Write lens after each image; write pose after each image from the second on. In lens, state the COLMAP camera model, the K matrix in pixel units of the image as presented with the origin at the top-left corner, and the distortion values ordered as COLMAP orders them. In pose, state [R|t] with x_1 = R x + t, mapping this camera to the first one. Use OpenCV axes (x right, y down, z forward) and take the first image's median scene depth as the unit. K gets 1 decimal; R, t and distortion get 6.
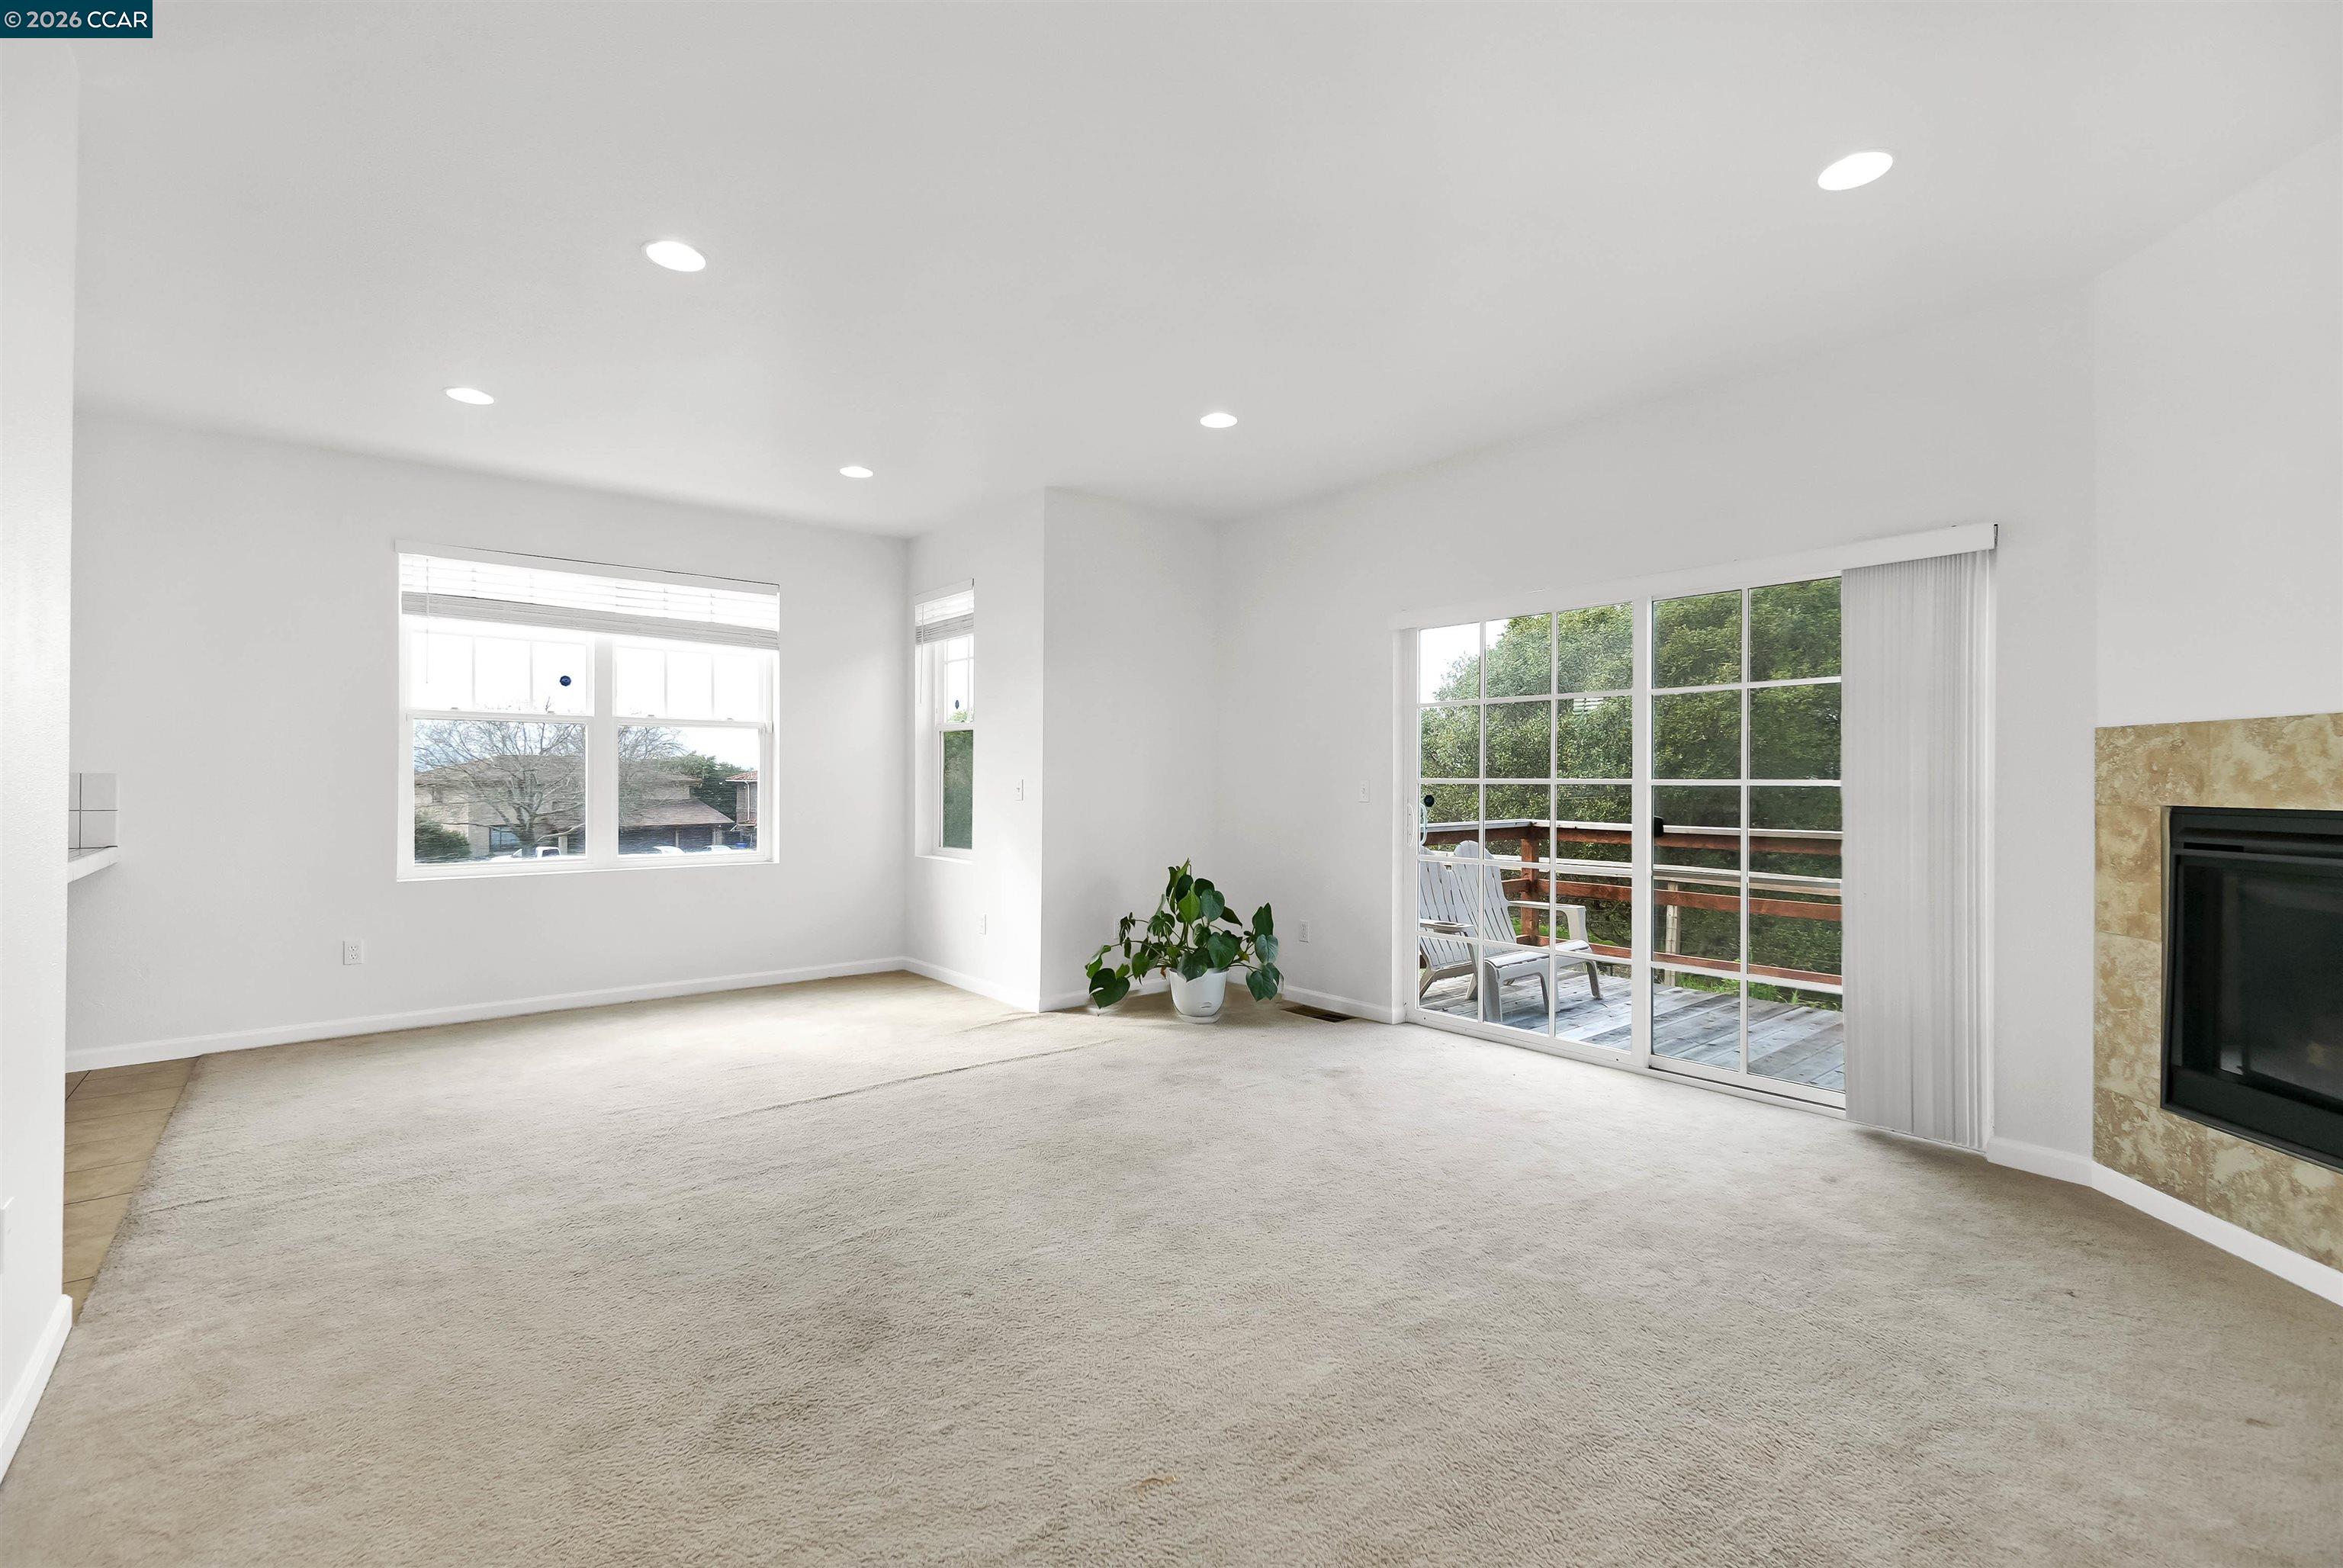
lens RADIAL K [[1033.8, 0, 1175.4], [0, 1033.8, 779.1], [0, 0, 1]] dist [0.022820, 0.000382]
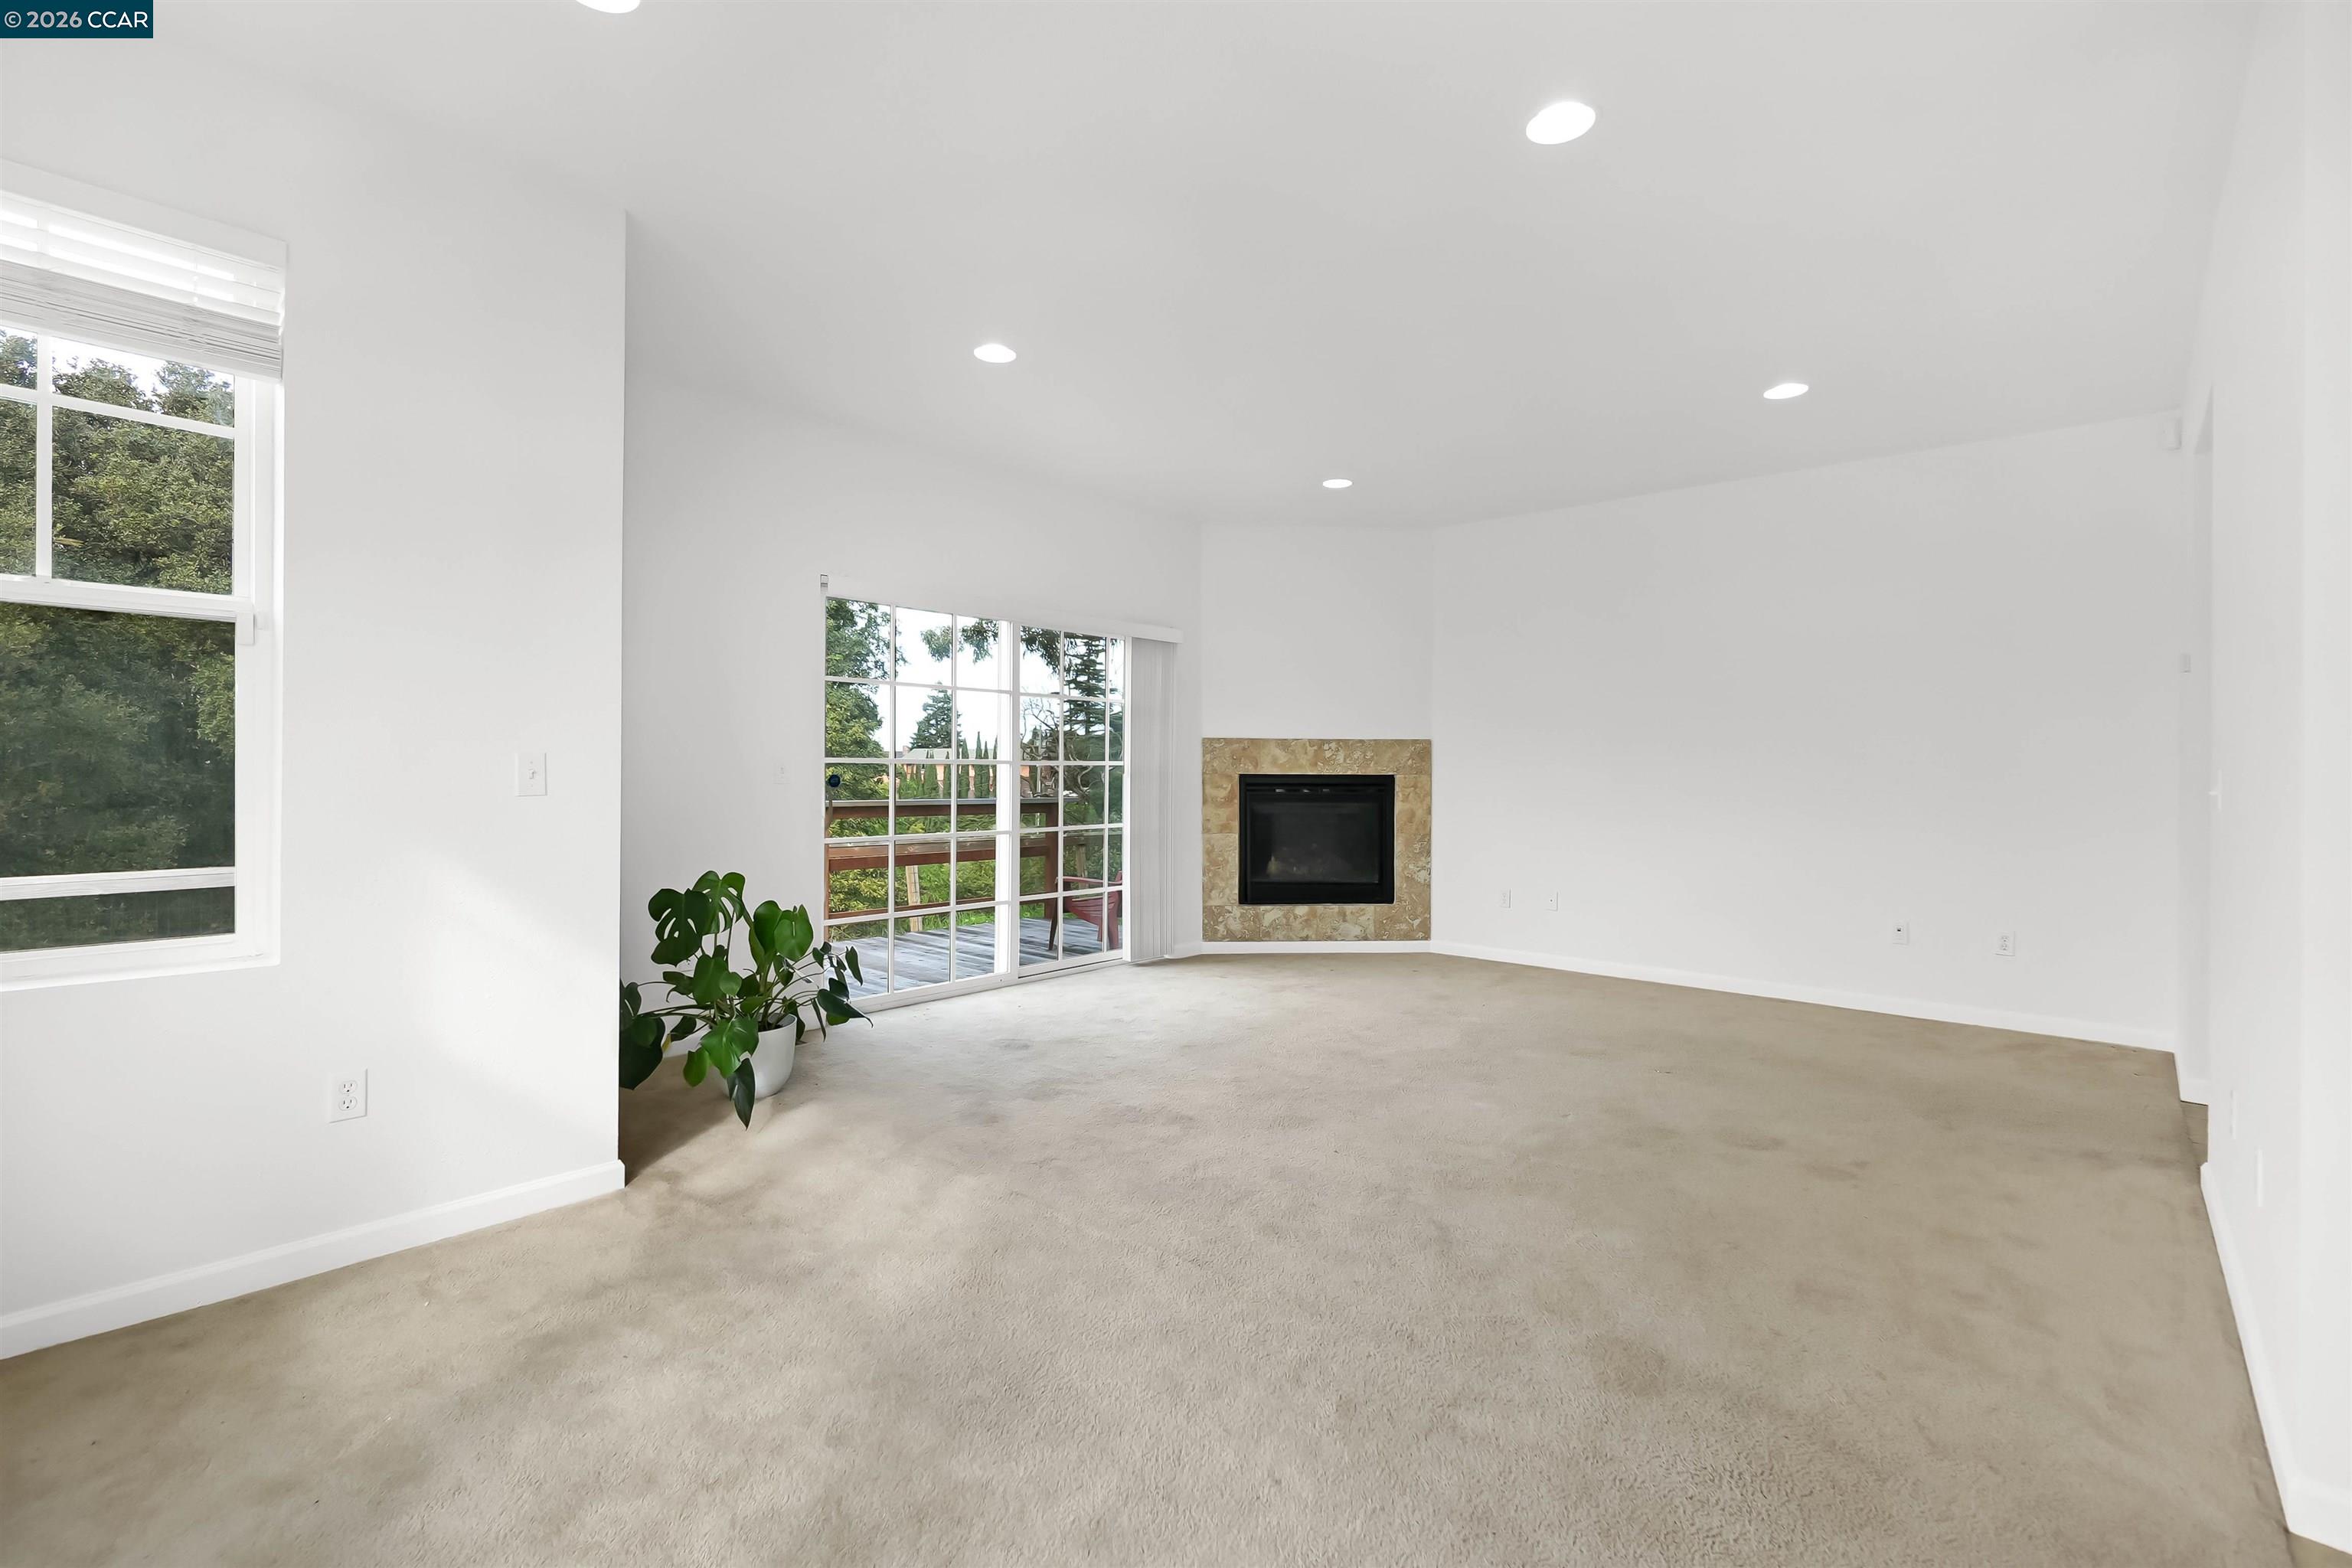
lens RADIAL K [[1035.2, 0, 1189.7], [0, 1035.2, 784.1], [0, 0, 1]] dist [0.002575, -0.000417]
pose [[-0.125501, -0.026669, 0.991735, -1.259720], [-0.010958, 0.999615, 0.025495, -0.008661], [-0.992033, -0.007668, -0.125744, 1.364143]]
